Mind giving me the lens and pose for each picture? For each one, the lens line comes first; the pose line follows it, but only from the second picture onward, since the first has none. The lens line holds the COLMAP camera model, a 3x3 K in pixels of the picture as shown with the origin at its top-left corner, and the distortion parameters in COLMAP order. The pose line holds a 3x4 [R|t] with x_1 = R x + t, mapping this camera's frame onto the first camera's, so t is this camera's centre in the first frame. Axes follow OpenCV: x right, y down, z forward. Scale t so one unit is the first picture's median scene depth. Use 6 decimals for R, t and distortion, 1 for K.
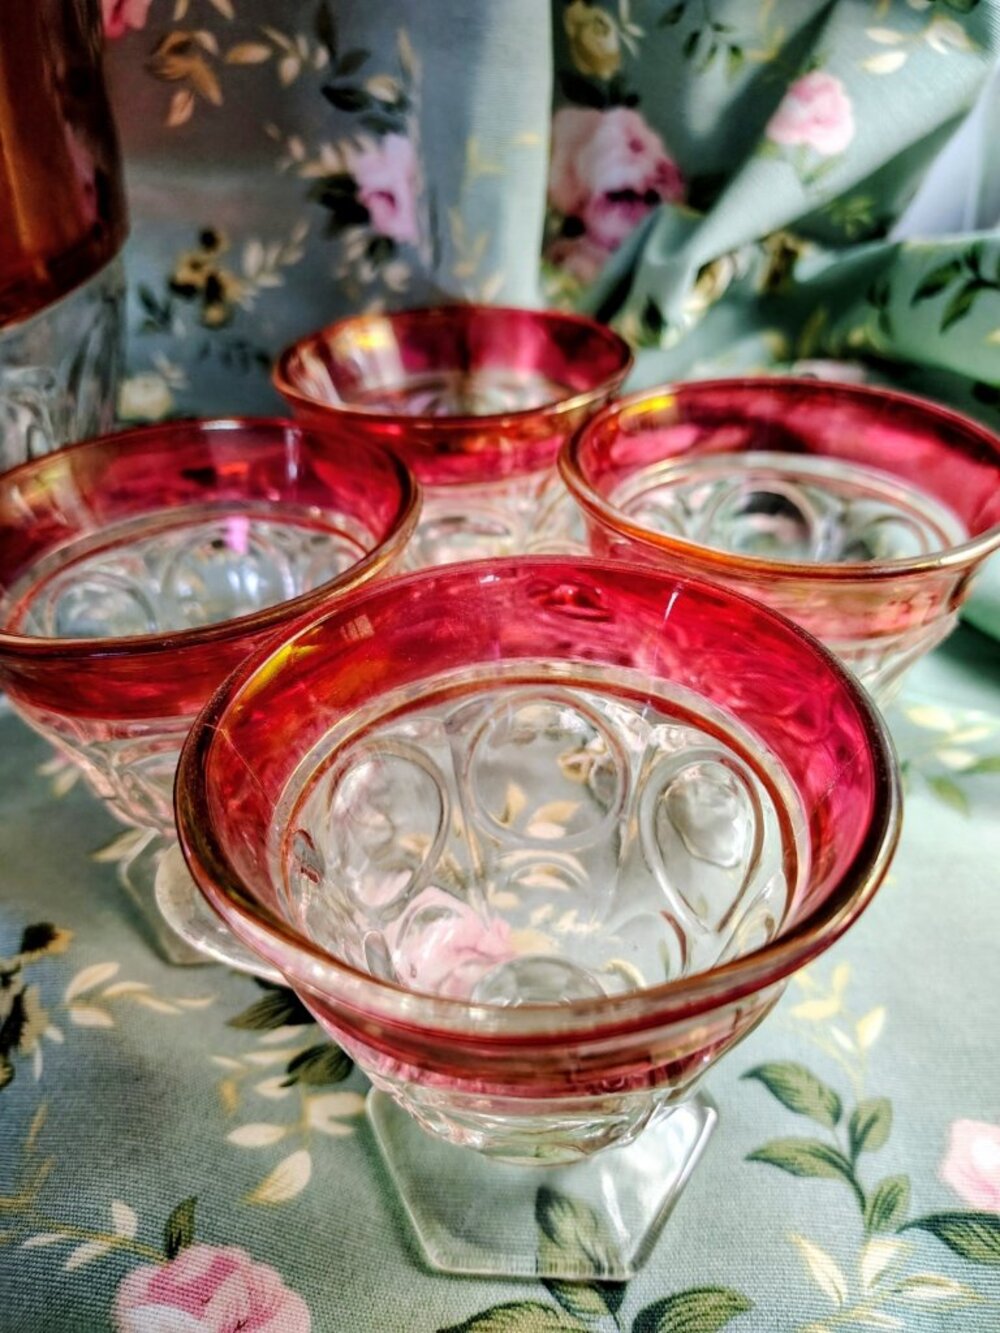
lens RADIAL K [[1059.5, 0, 540.7], [0, 1059.5, 665.1], [0, 0, 1]] dist [-0.005135, -0.014434]
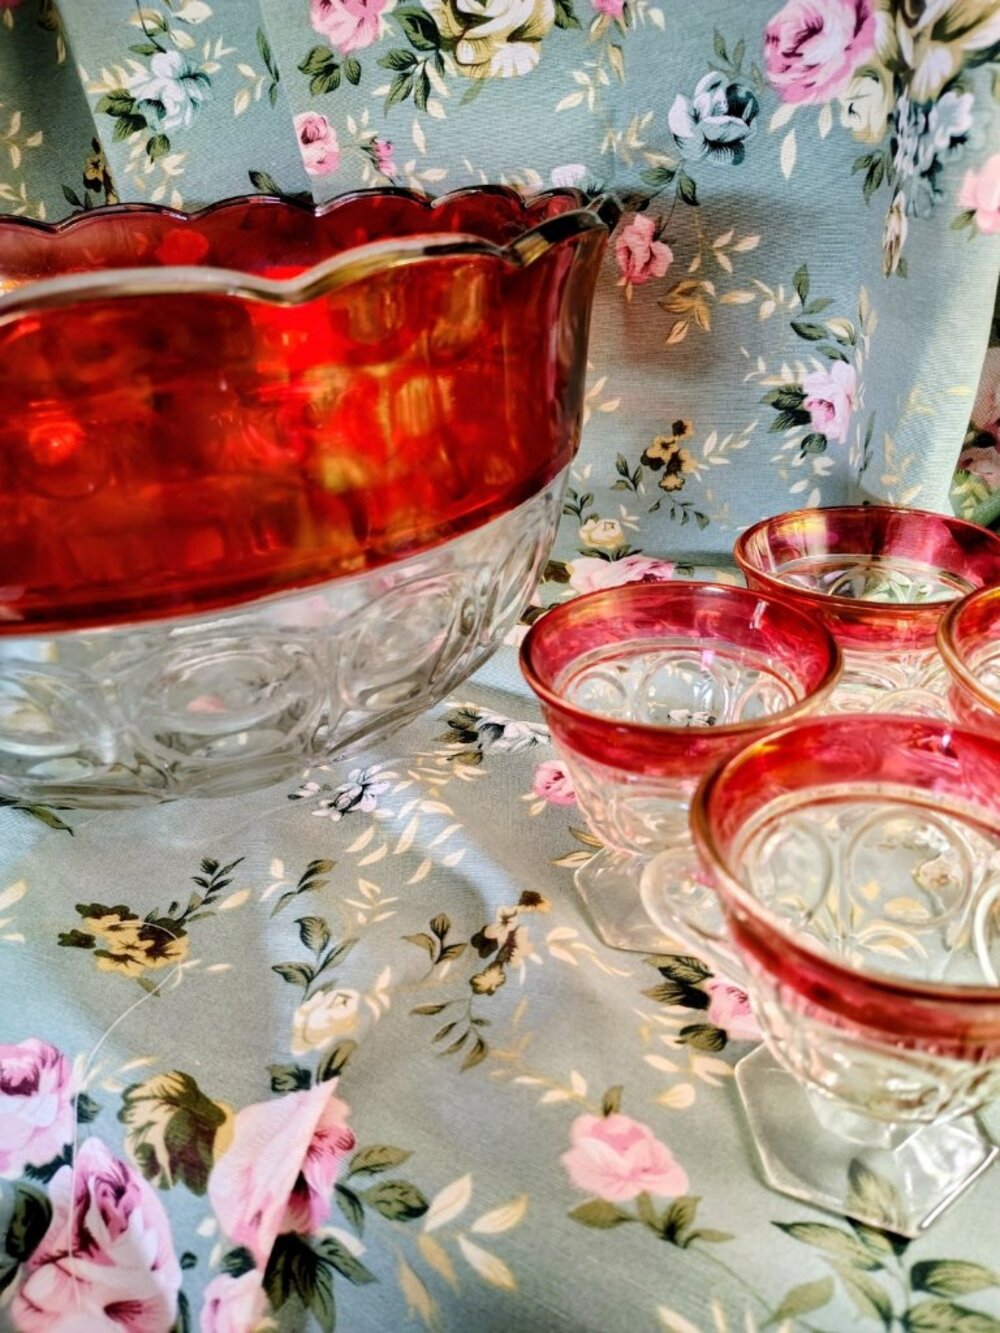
lens RADIAL K [[1005.7, 0, 500.0], [0, 1005.7, 666.5], [0, 0, 1]] dist [0.029948, -0.057016]
pose [[0.919986, 0.157529, -0.358901, -0.054748], [-0.193937, 0.978685, -0.067564, 0.036106], [0.340607, 0.131762, 0.930927, -0.479340]]
